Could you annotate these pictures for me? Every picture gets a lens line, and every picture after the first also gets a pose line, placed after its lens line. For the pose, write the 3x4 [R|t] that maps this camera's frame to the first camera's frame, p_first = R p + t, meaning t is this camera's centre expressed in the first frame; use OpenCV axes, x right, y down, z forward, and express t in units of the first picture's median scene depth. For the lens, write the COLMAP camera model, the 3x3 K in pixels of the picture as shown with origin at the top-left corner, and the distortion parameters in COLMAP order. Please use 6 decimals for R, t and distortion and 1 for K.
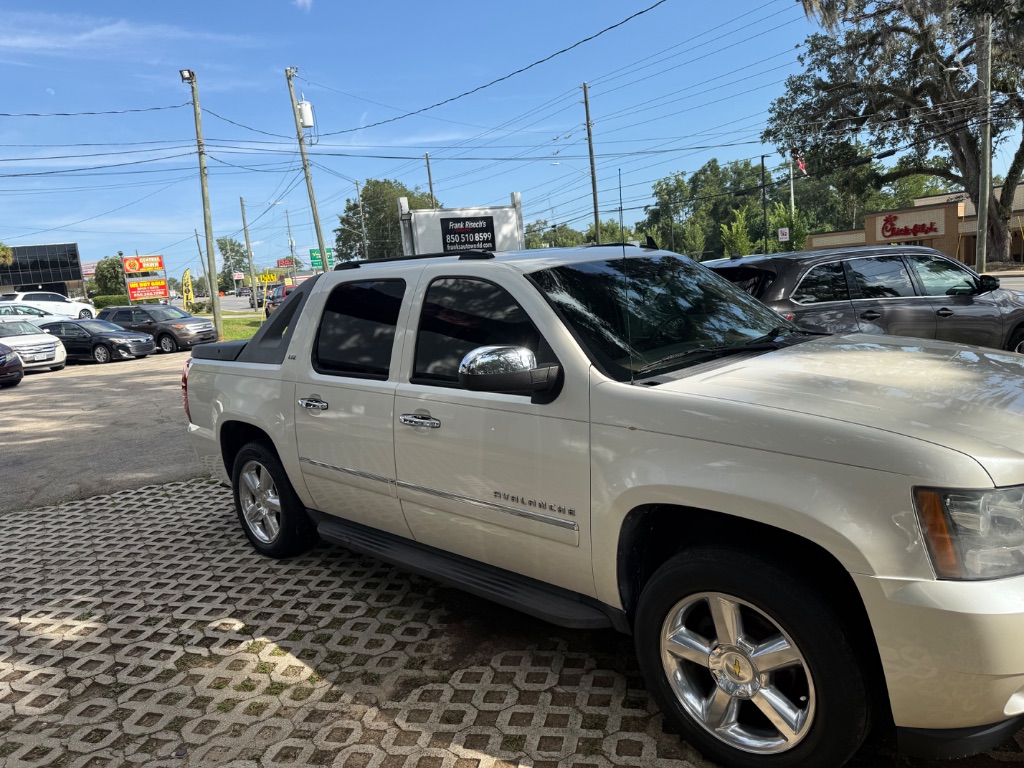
lens RADIAL K [[722.8, 0, 512.7], [0, 722.8, 401.4], [0, 0, 1]] dist [0.019347, -0.029974]
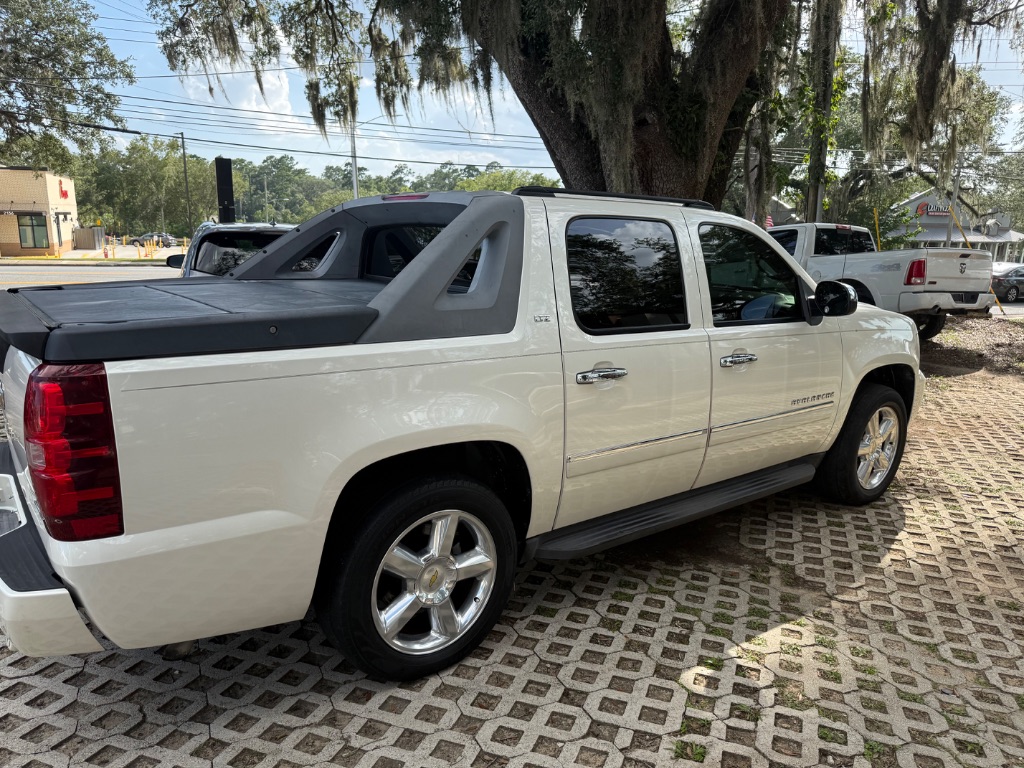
lens RADIAL K [[722.8, 0, 512.7], [0, 722.8, 401.4], [0, 0, 1]] dist [0.019347, -0.029974]
pose [[0.141988, -0.158849, 0.977040, -1.201961], [0.125934, 0.981918, 0.141341, -0.103507], [-0.981825, 0.102974, 0.159425, 1.145926]]
